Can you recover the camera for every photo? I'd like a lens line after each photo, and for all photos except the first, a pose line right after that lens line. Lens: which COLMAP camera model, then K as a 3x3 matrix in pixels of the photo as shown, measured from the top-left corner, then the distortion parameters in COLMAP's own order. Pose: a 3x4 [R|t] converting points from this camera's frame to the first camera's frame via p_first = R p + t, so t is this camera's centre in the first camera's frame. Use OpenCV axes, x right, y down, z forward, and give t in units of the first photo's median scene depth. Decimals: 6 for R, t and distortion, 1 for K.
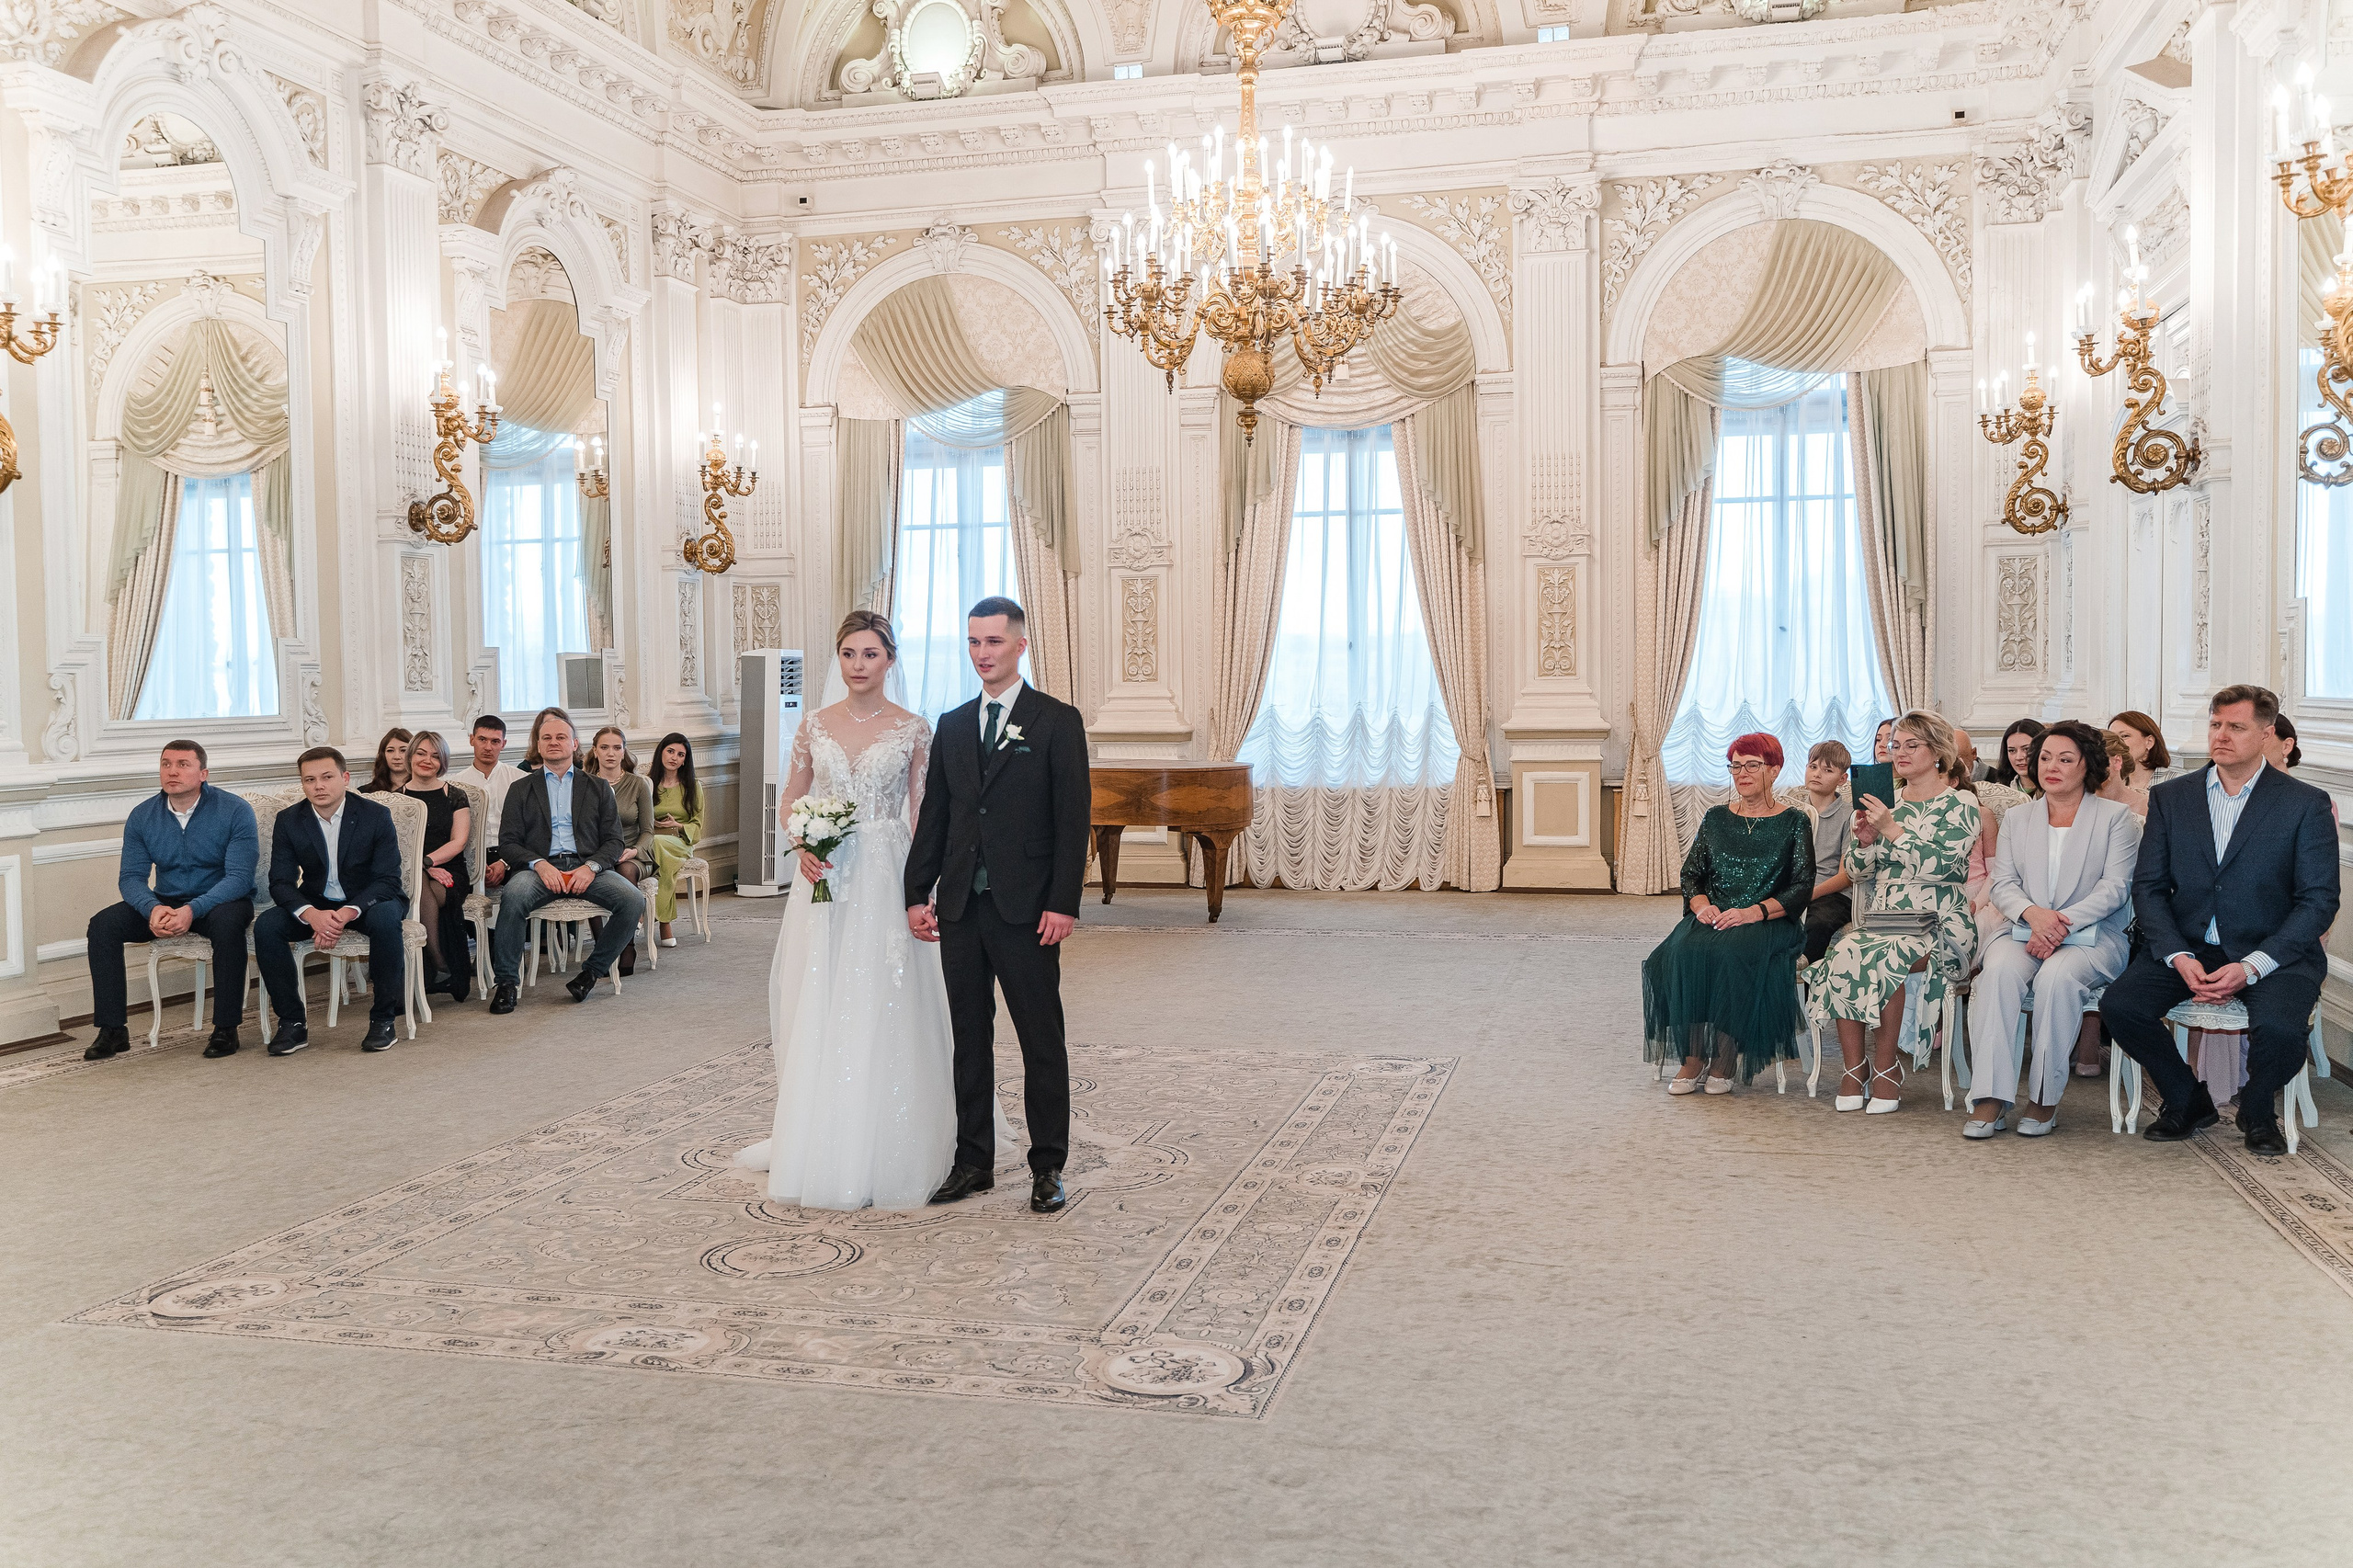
lens RADIAL K [[2000.8, 0, 1170.4], [0, 2000.8, 779.5], [0, 0, 1]] dist [0.000537, -0.016388]
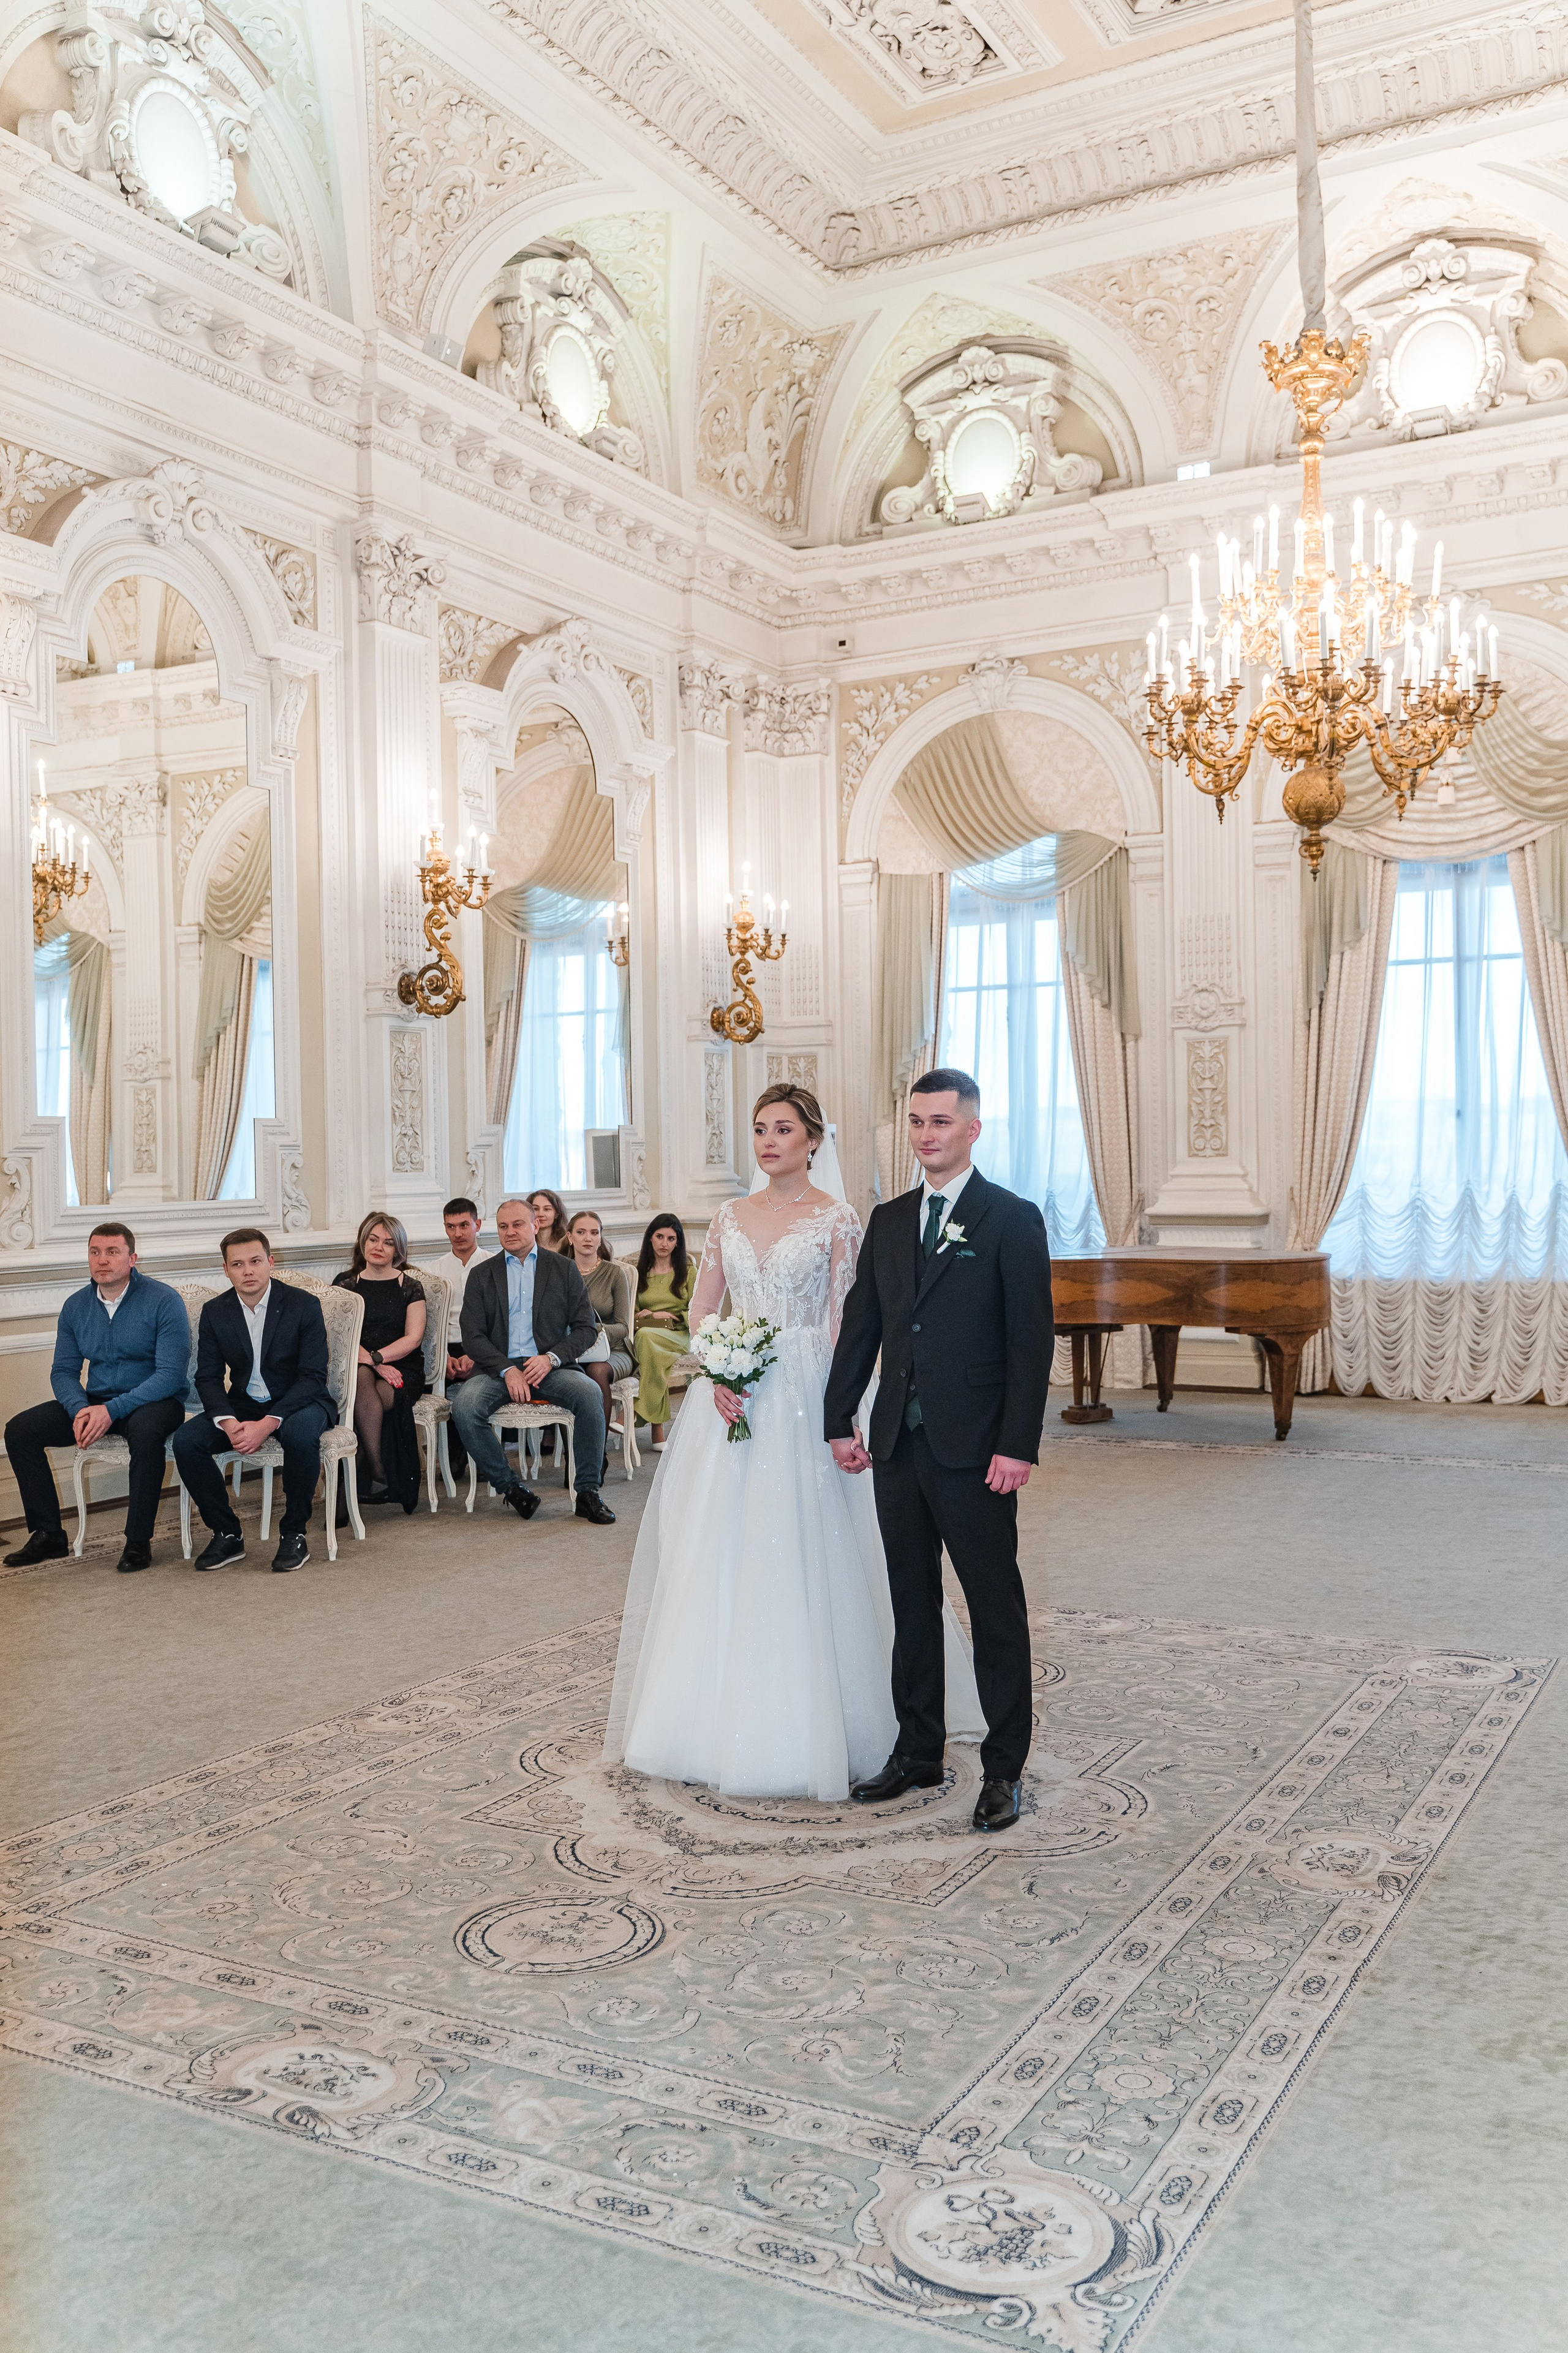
lens RADIAL K [[2000.7, 0, 782.2], [0, 2000.7, 1184.6], [0, 0, 1]] dist [0.000537, -0.016388]
pose [[0.966501, 0.000029, -0.256662, 0.032756], [-0.008076, 0.999508, -0.030298, -0.009413], [0.256535, 0.031356, 0.966026, 0.111364]]
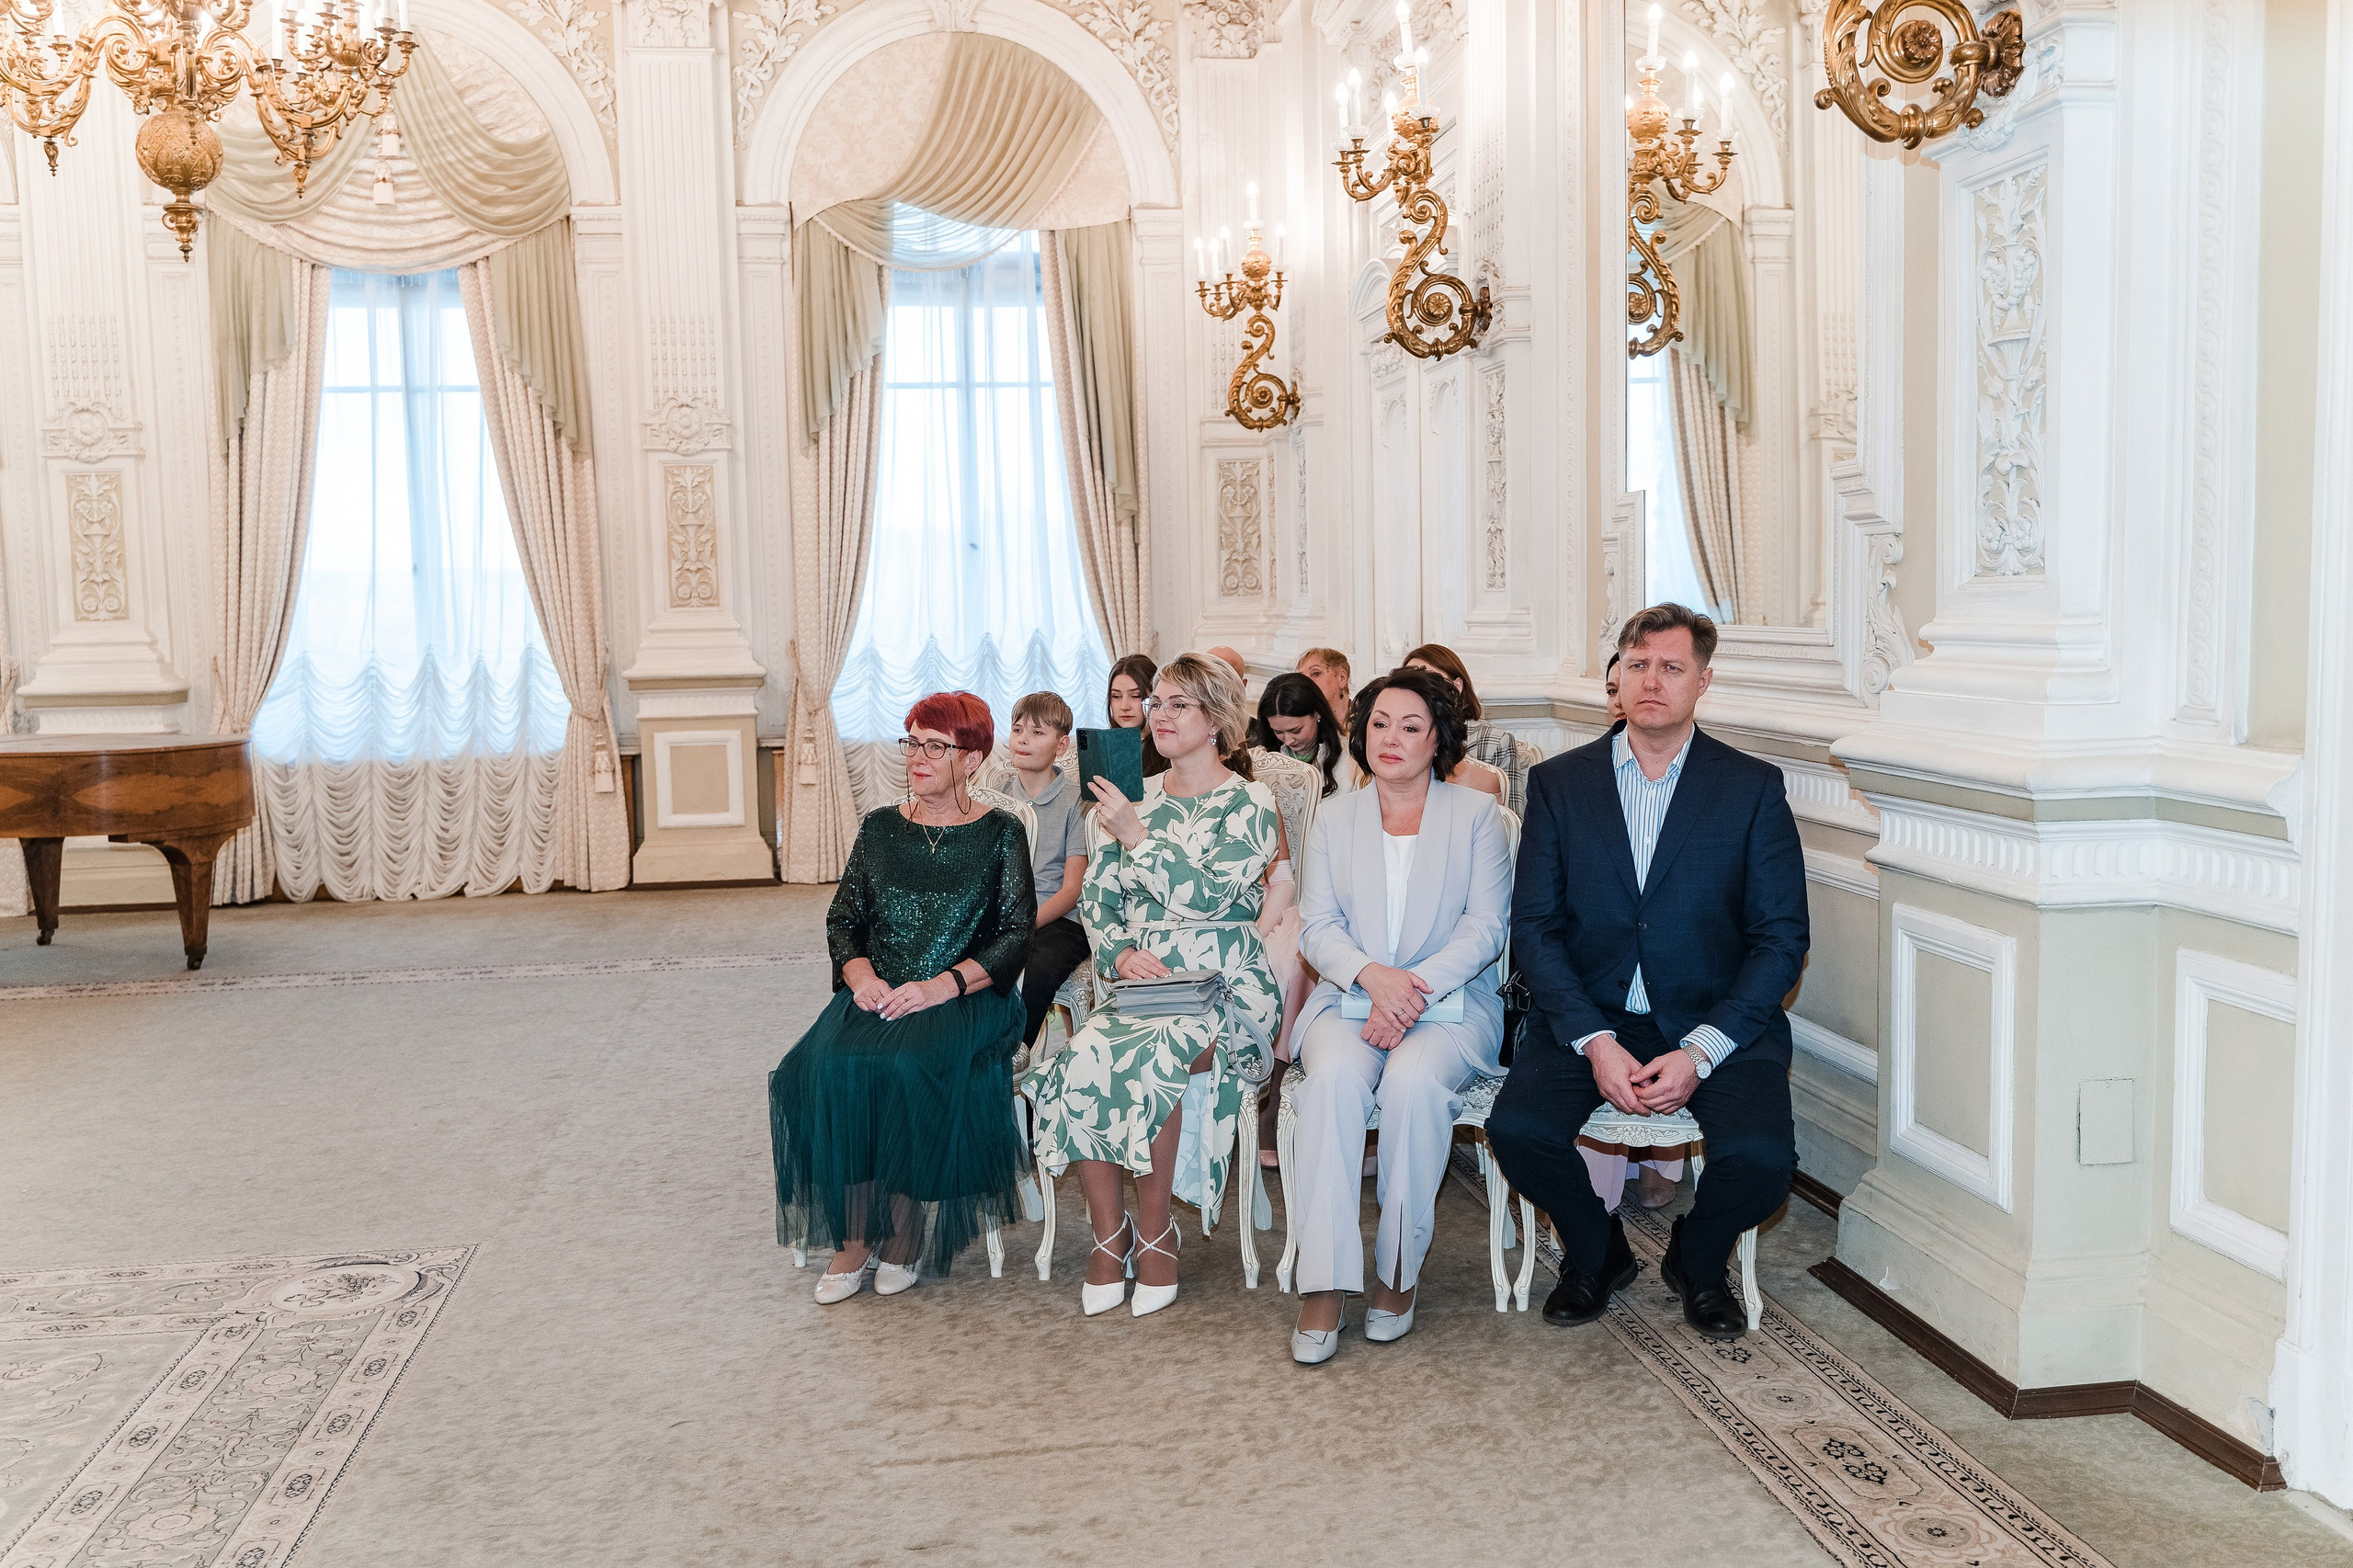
lens RADIAL K [[2000.8, 0, 1170.4], [0, 2000.8, 779.5], [0, 0, 1]] dist [0.000537, -0.016388]
pose [[0.923550, -0.041799, 0.381194, 0.068128], [0.029062, 0.998812, 0.039113, -0.010489], [-0.382376, -0.025044, 0.923668, 0.223090]]
